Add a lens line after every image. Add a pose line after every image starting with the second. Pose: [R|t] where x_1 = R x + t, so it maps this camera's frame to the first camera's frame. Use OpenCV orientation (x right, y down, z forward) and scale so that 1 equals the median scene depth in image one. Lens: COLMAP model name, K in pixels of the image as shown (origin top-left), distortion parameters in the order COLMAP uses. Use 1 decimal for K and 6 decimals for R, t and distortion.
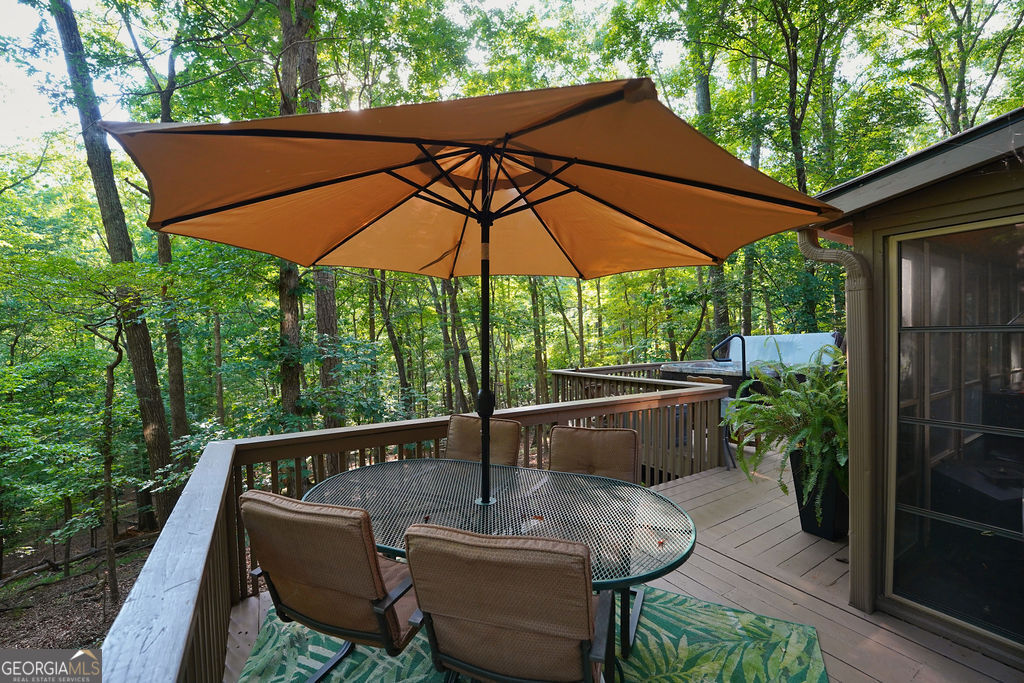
lens RADIAL K [[416.8, 0, 516.8], [0, 416.8, 341.0], [0, 0, 1]] dist [-0.015443, -0.000236]
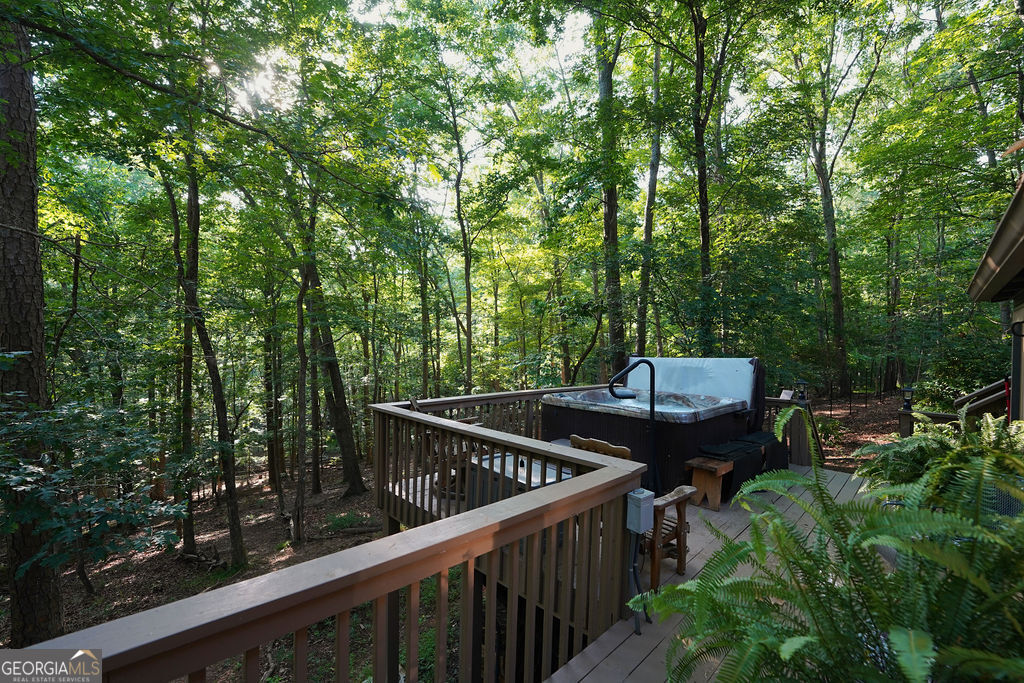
lens RADIAL K [[416.8, 0, 509.6], [0, 416.8, 339.4], [0, 0, 1]] dist [-0.015443, -0.000236]
pose [[0.976396, 0.039326, 0.212378, 0.044986], [-0.035014, 0.999098, -0.024029, -0.006851], [-0.213132, 0.016025, 0.976892, 0.101677]]
